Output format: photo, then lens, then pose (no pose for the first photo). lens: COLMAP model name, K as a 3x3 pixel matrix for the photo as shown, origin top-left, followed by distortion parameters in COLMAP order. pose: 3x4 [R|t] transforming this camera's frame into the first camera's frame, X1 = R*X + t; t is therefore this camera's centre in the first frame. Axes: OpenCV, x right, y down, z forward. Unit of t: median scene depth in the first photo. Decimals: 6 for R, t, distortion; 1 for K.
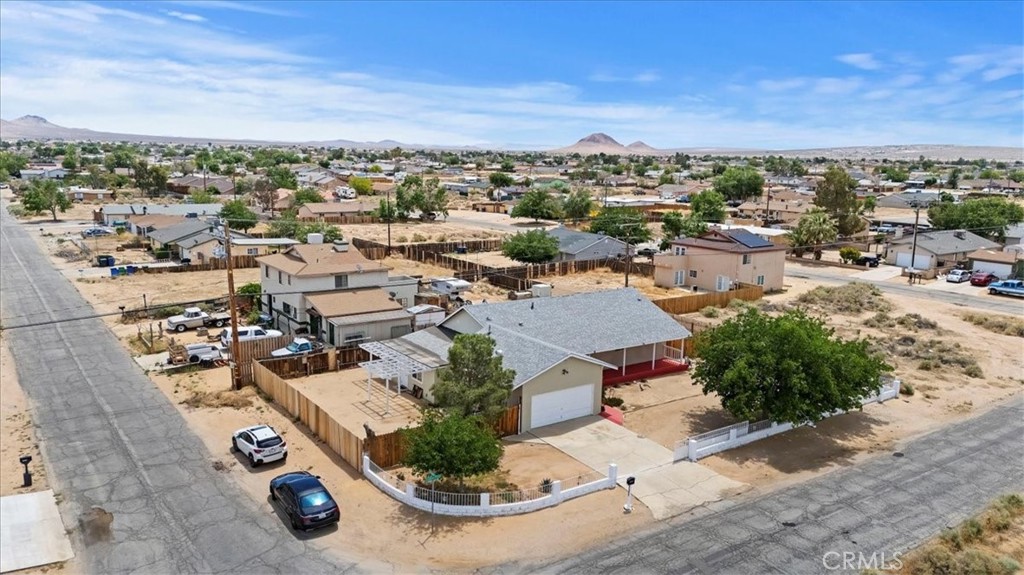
lens RADIAL K [[759.5, 0, 514.8], [0, 759.5, 293.0], [0, 0, 1]] dist [0.053970, -0.028428]
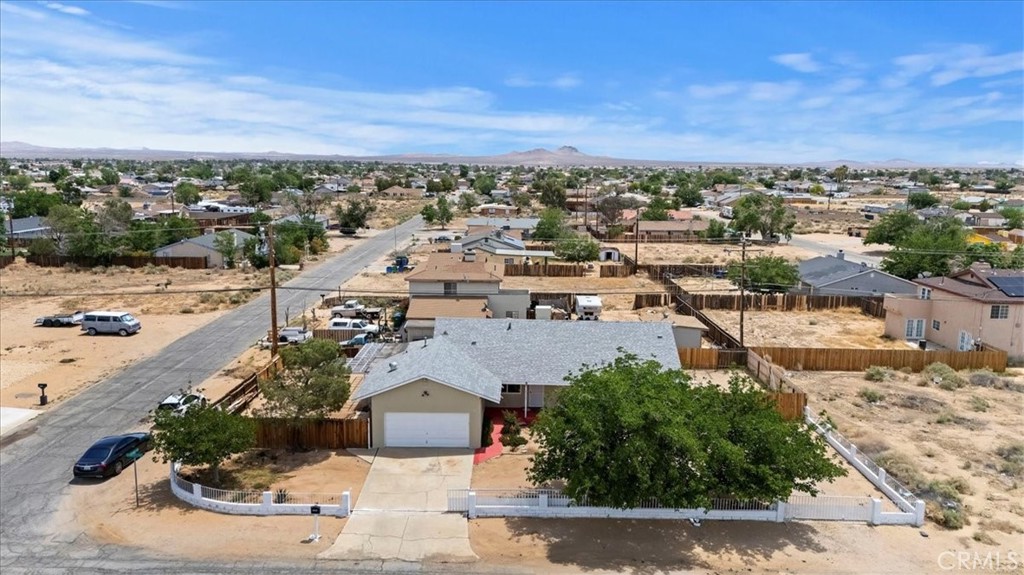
lens RADIAL K [[759.5, 0, 511.4], [0, 759.5, 289.9], [0, 0, 1]] dist [0.053970, -0.028428]
pose [[0.810141, 0.086064, -0.579884, 0.539144], [-0.104119, 0.994563, 0.002147, -0.029046], [0.576916, 0.058637, 0.814696, 0.227500]]
